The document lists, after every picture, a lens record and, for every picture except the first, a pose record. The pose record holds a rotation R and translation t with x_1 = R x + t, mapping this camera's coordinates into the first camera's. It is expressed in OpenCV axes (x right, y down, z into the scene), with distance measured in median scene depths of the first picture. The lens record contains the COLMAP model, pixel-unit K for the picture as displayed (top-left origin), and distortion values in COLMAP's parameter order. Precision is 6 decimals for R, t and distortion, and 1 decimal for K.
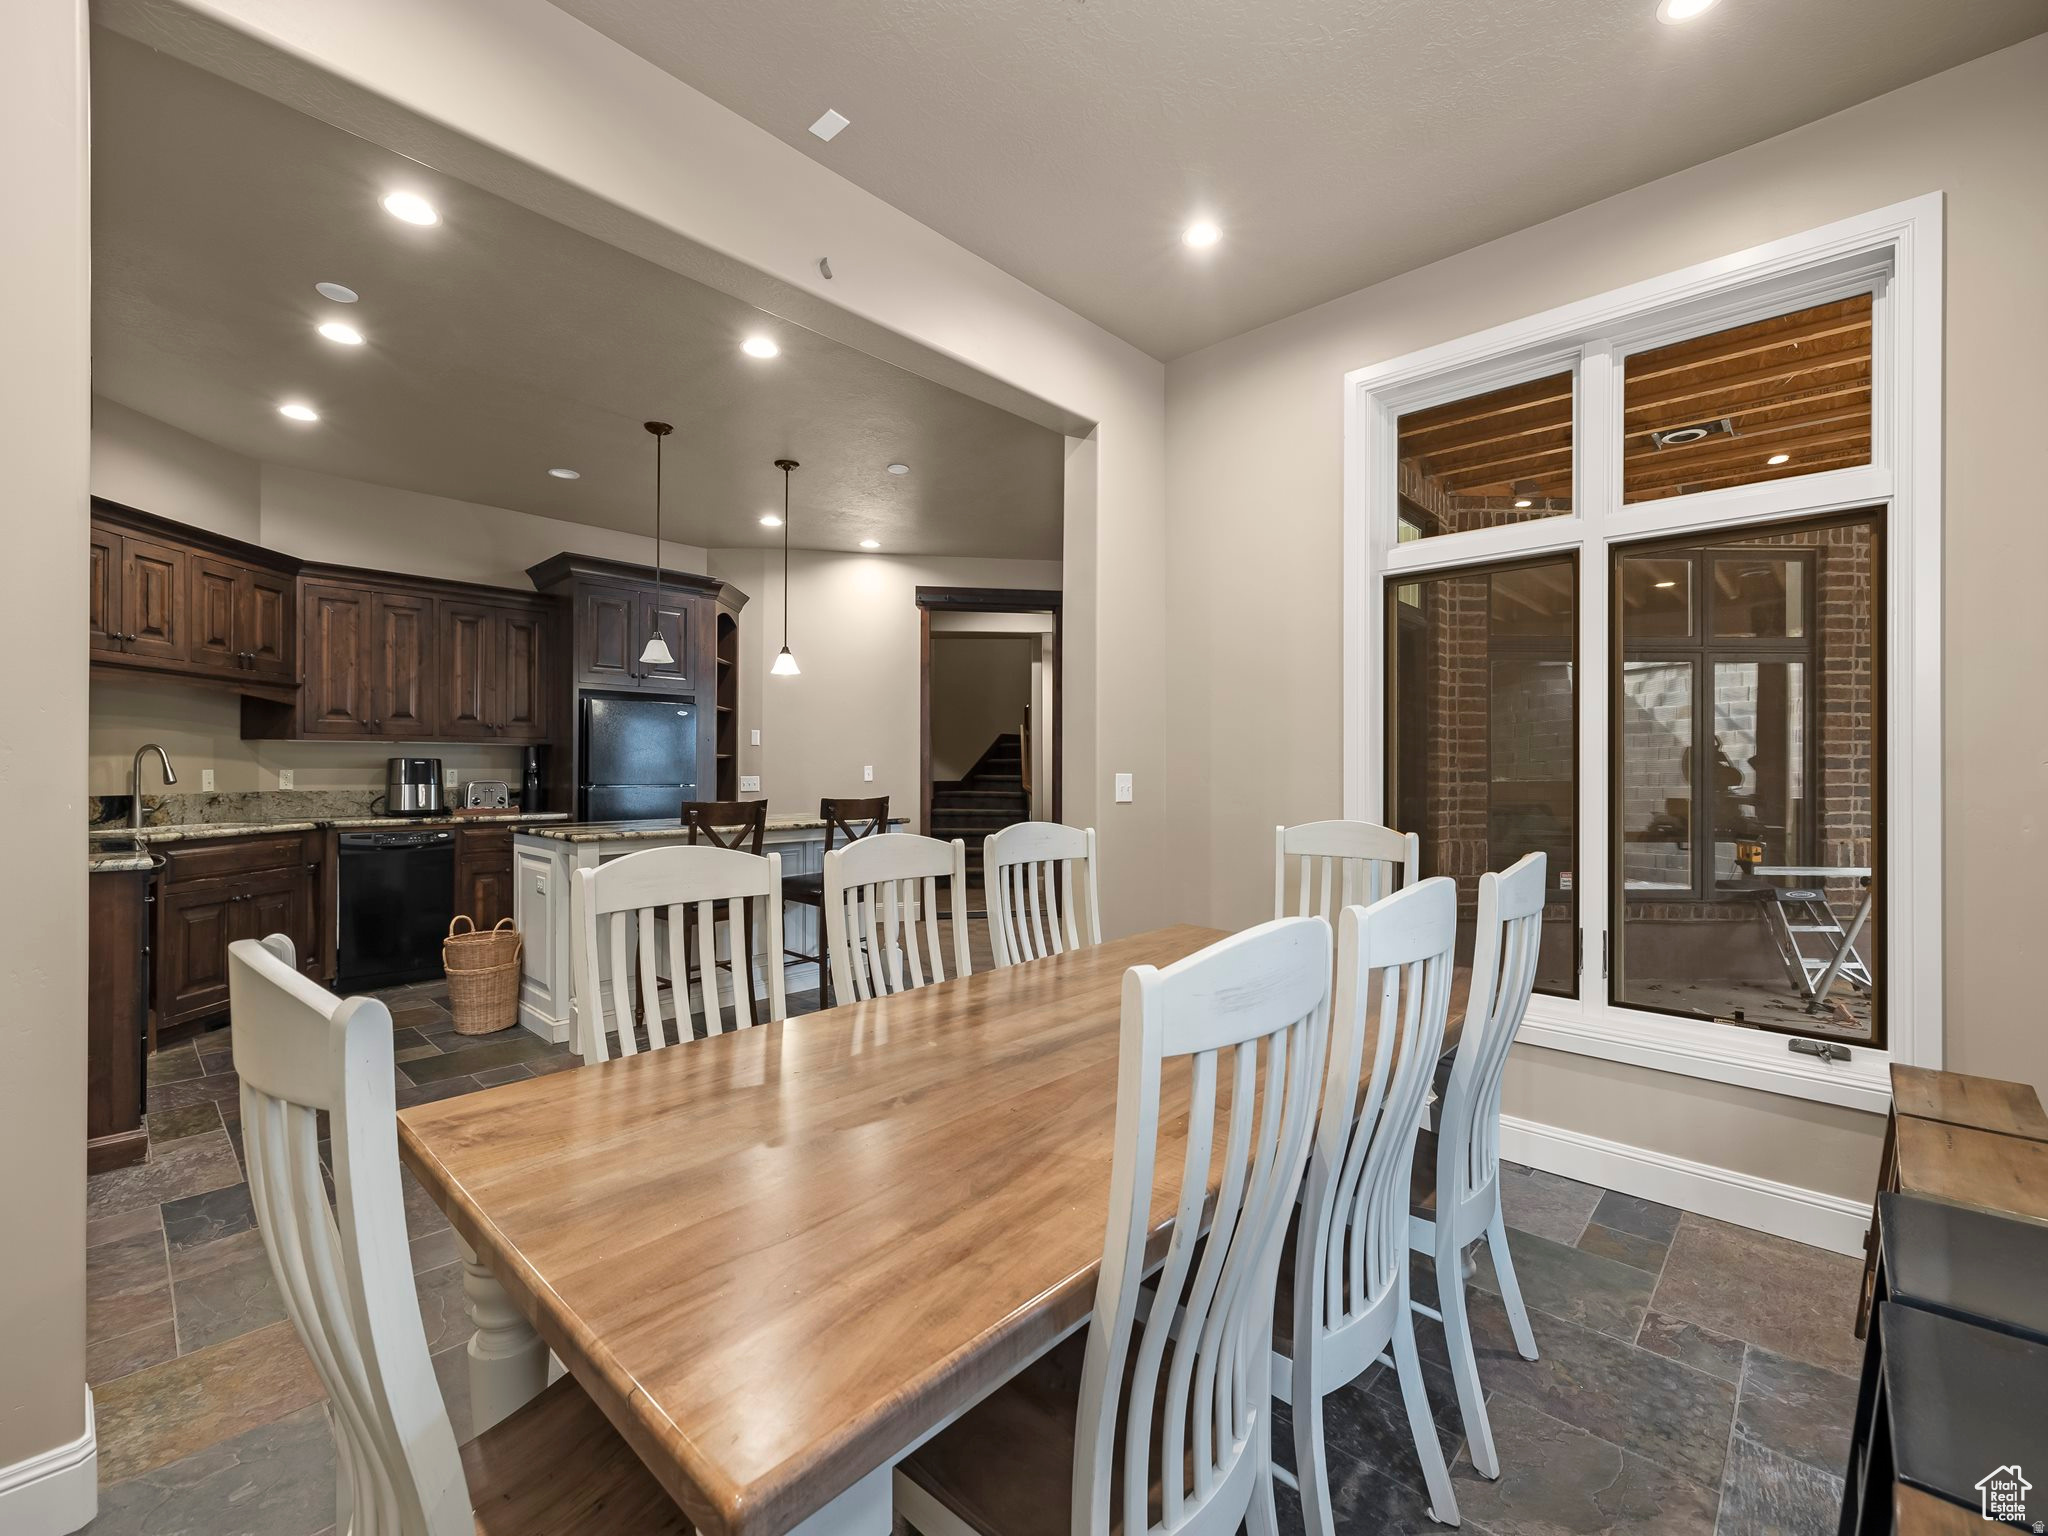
lens RADIAL K [[865.3, 0, 1013.9], [0, 865.3, 765.7], [0, 0, 1]] dist [-0.000310, 0.000243]
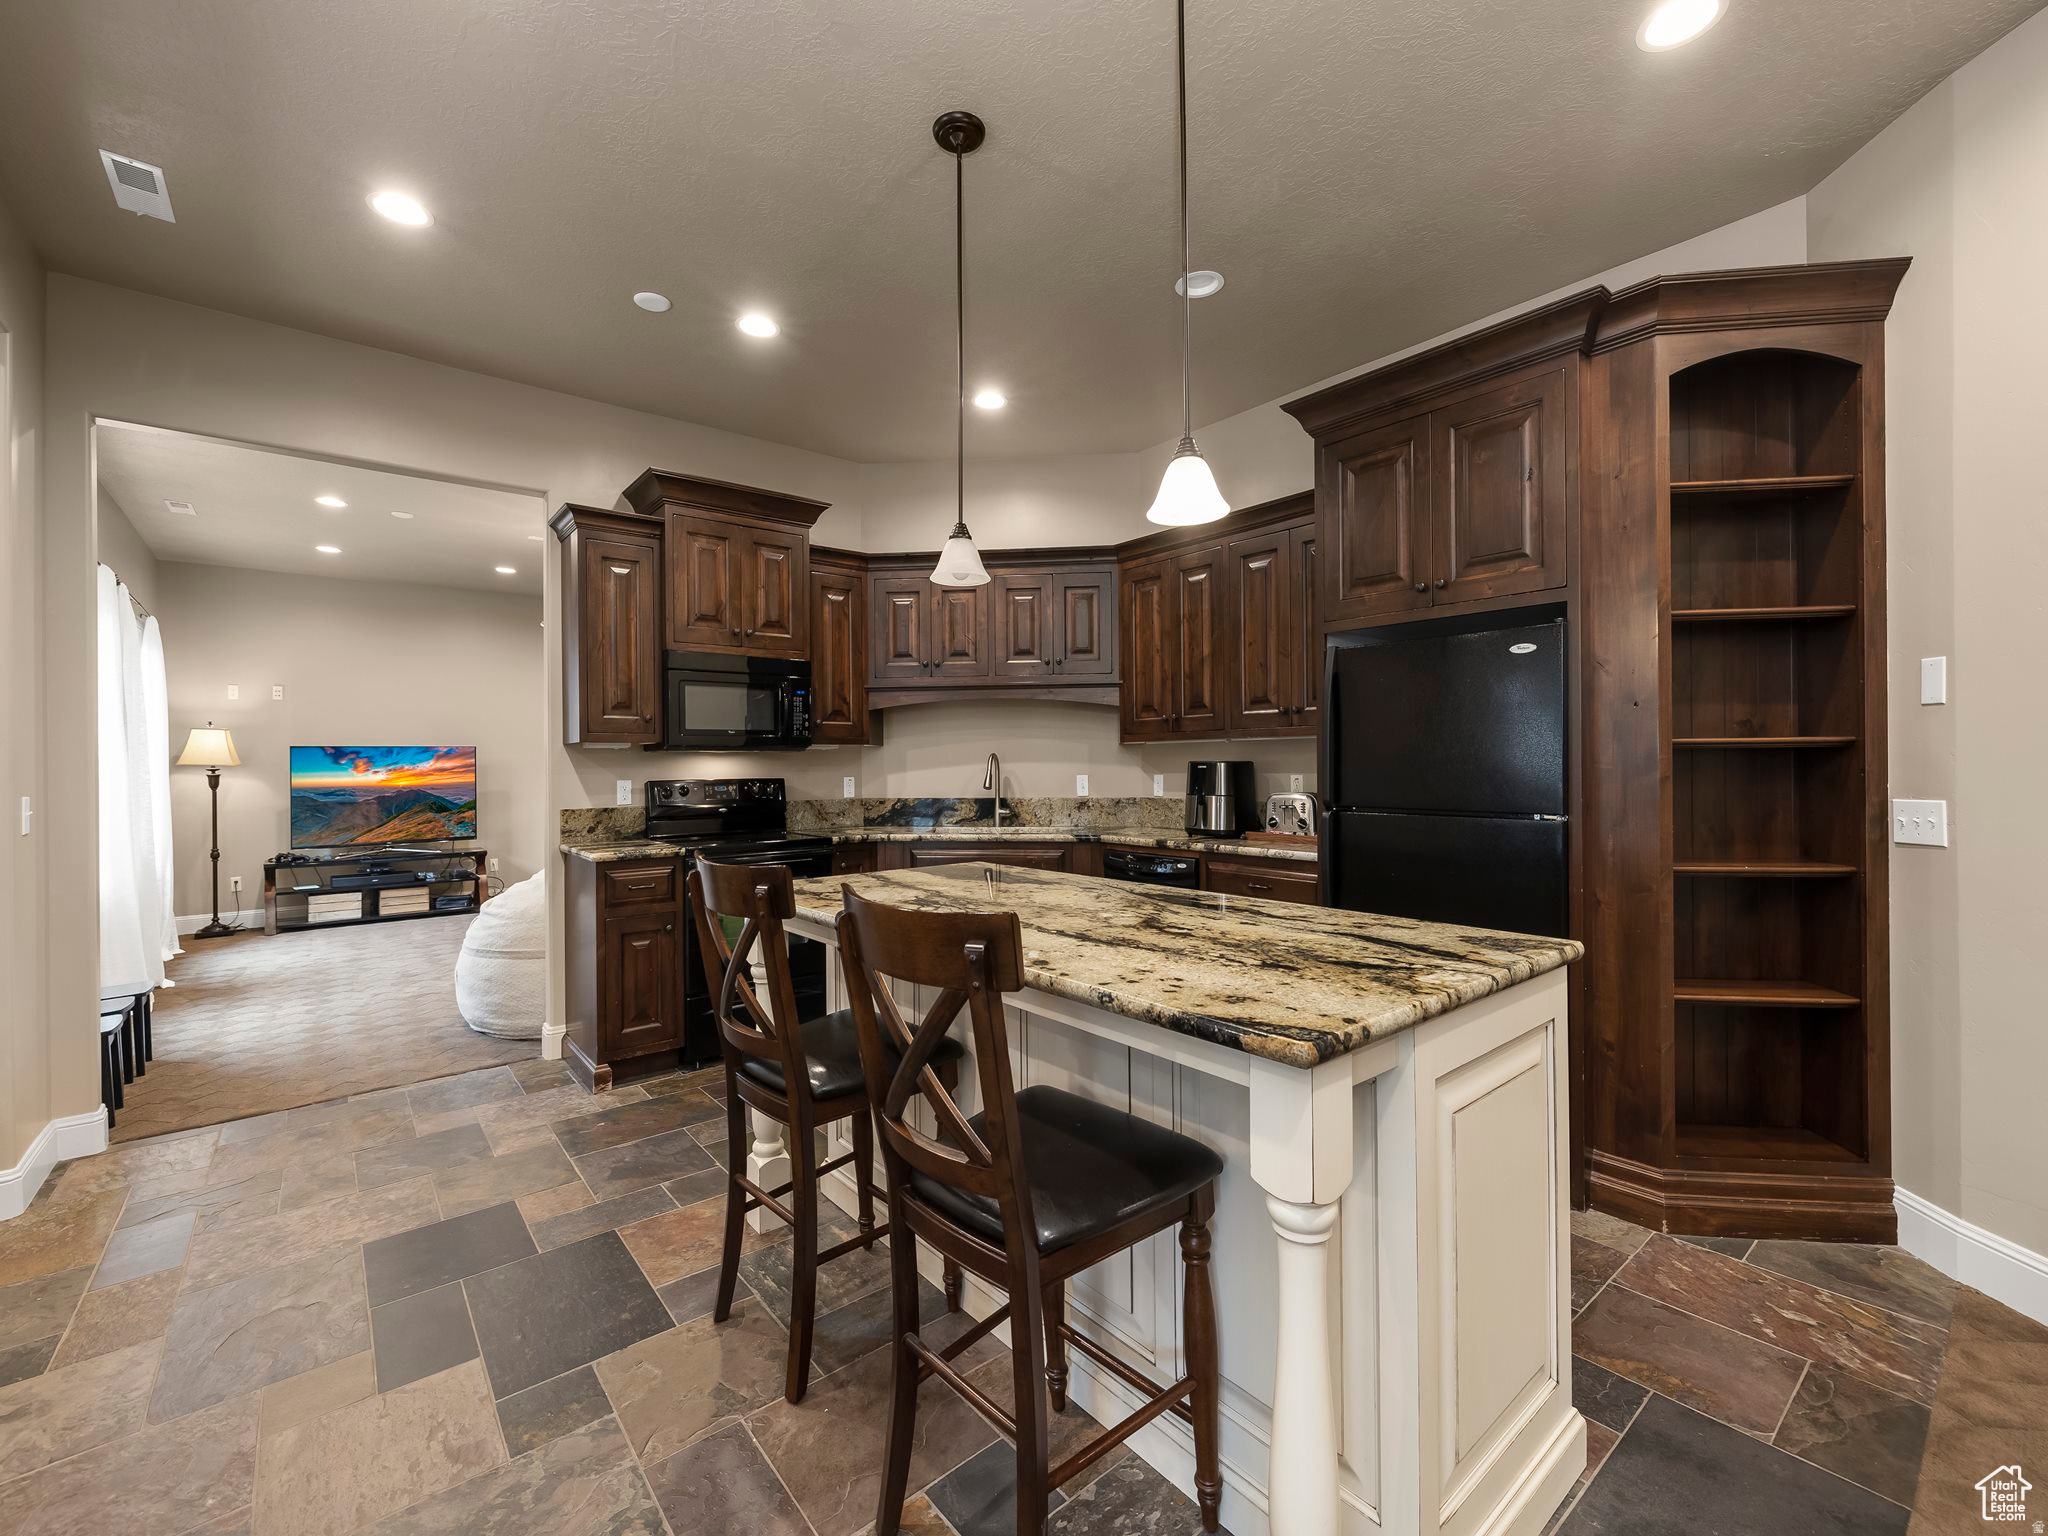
lens RADIAL K [[865.3, 0, 1013.9], [0, 865.3, 765.7], [0, 0, 1]] dist [-0.000310, 0.000243]
pose [[-0.129351, 0.002710, -0.991595, 0.096686], [0.013752, 0.999905, 0.000939, -0.008114], [0.991504, -0.013515, -0.129376, 1.001110]]
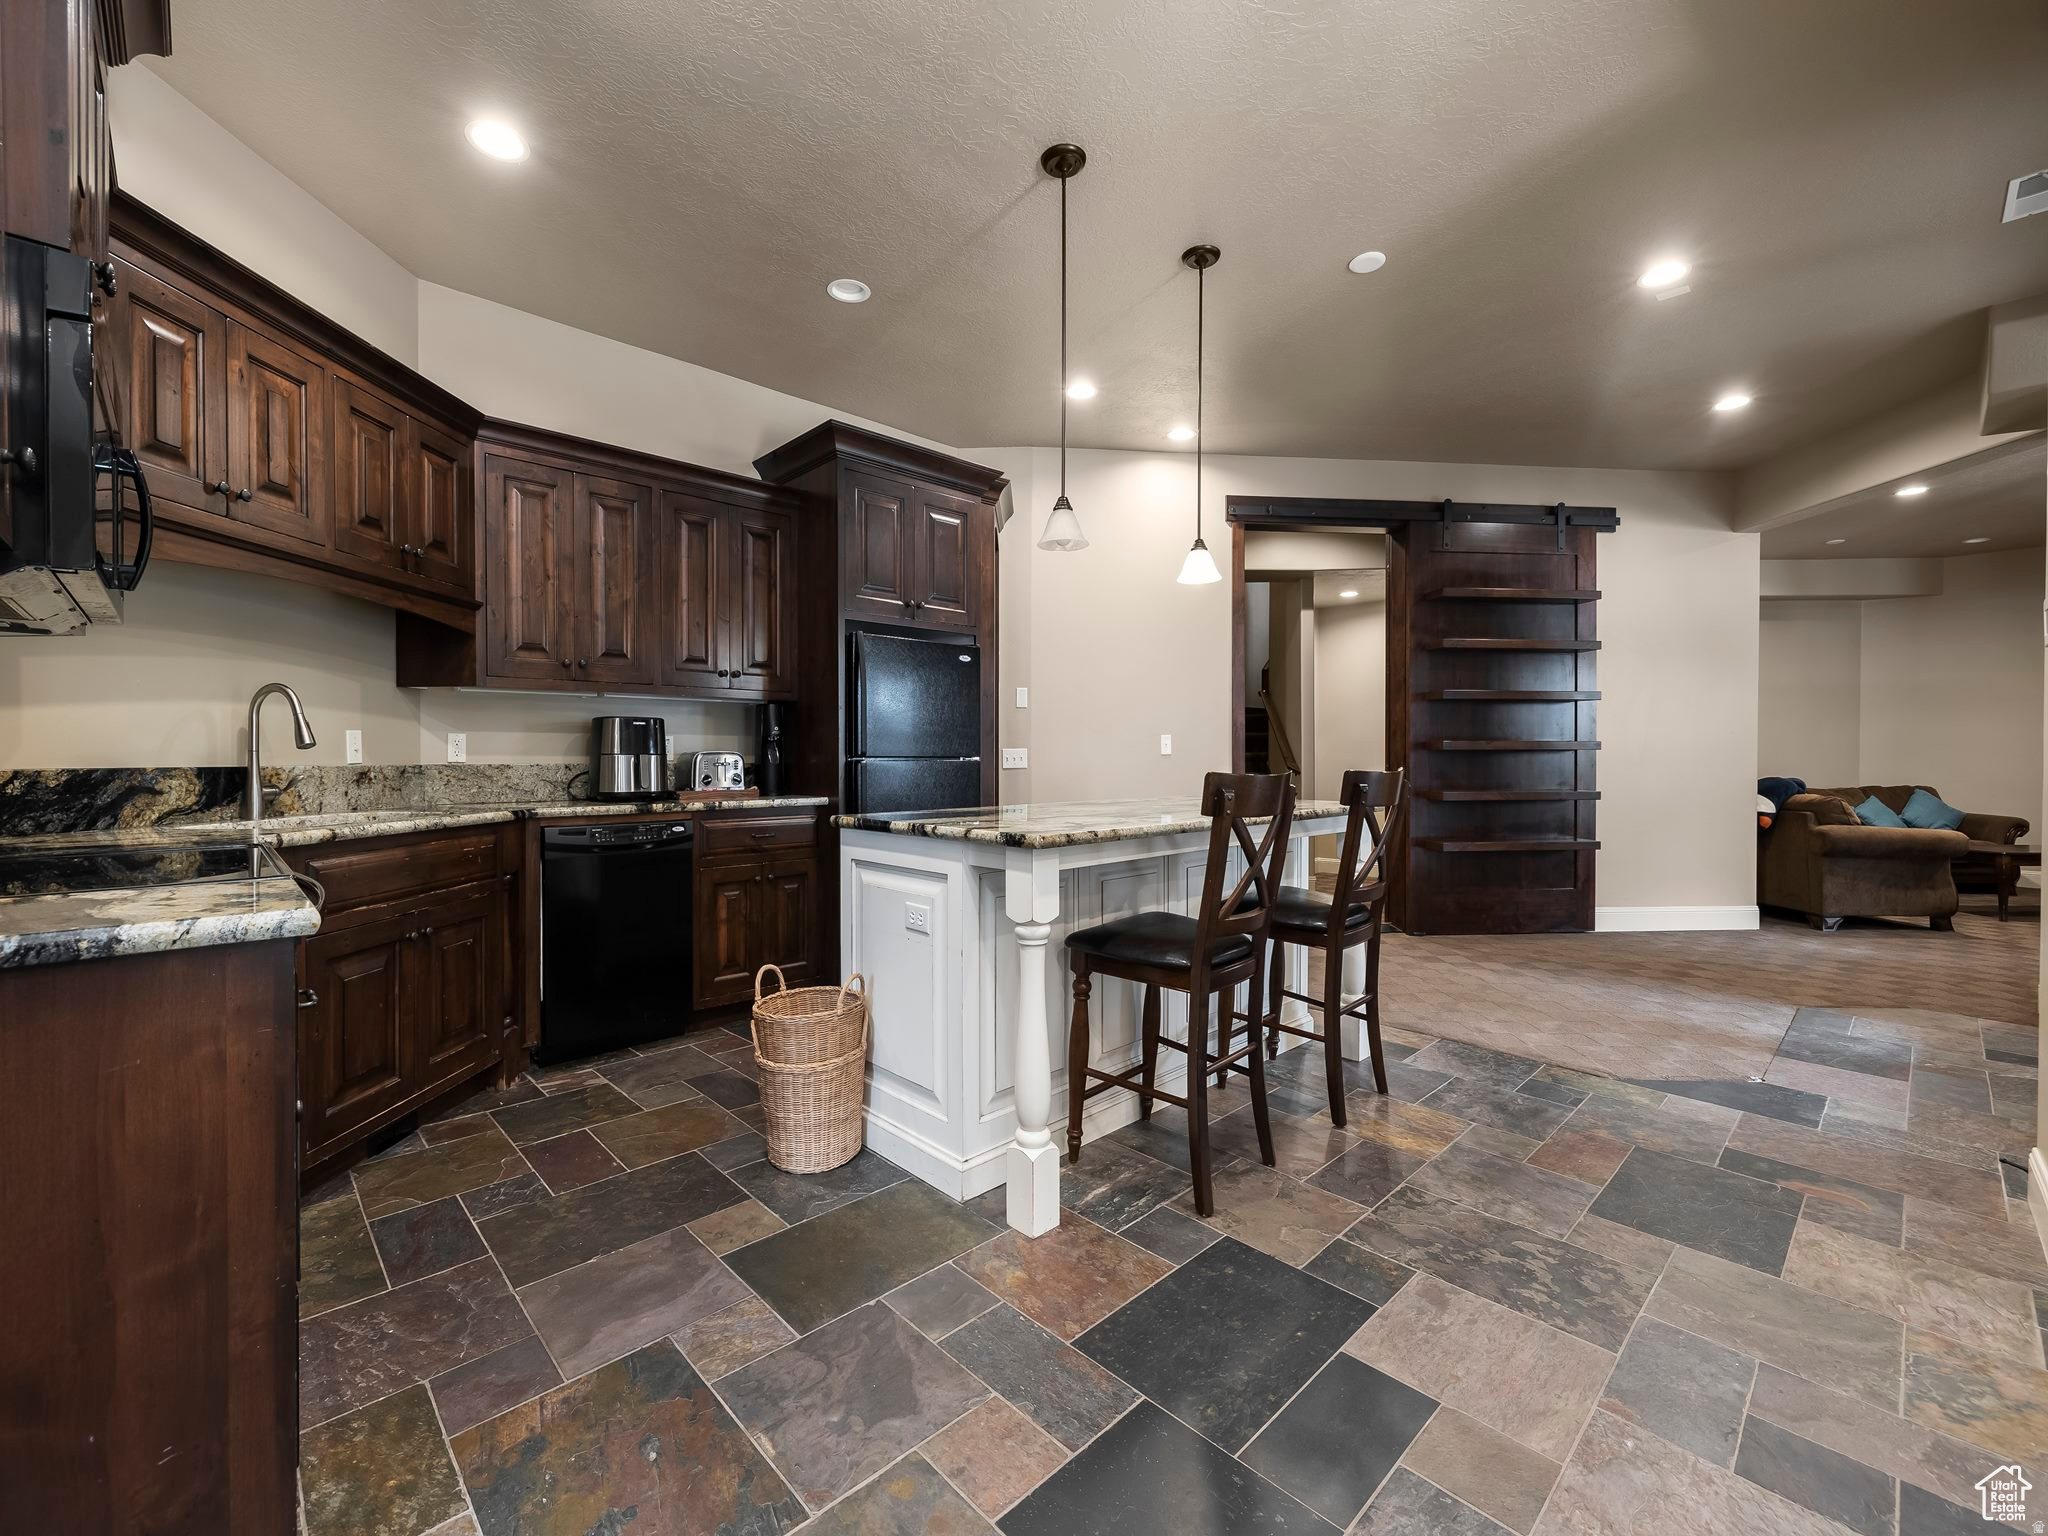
lens RADIAL K [[856.3, 0, 1019.8], [0, 856.3, 761.5], [0, 0, 1]] dist [0.000339, 0.000154]
pose [[0.998681, -0.003229, -0.051249, -0.374595], [0.003775, 0.999937, 0.010569, 0.022227], [0.051212, -0.010749, 0.998630, 0.358567]]
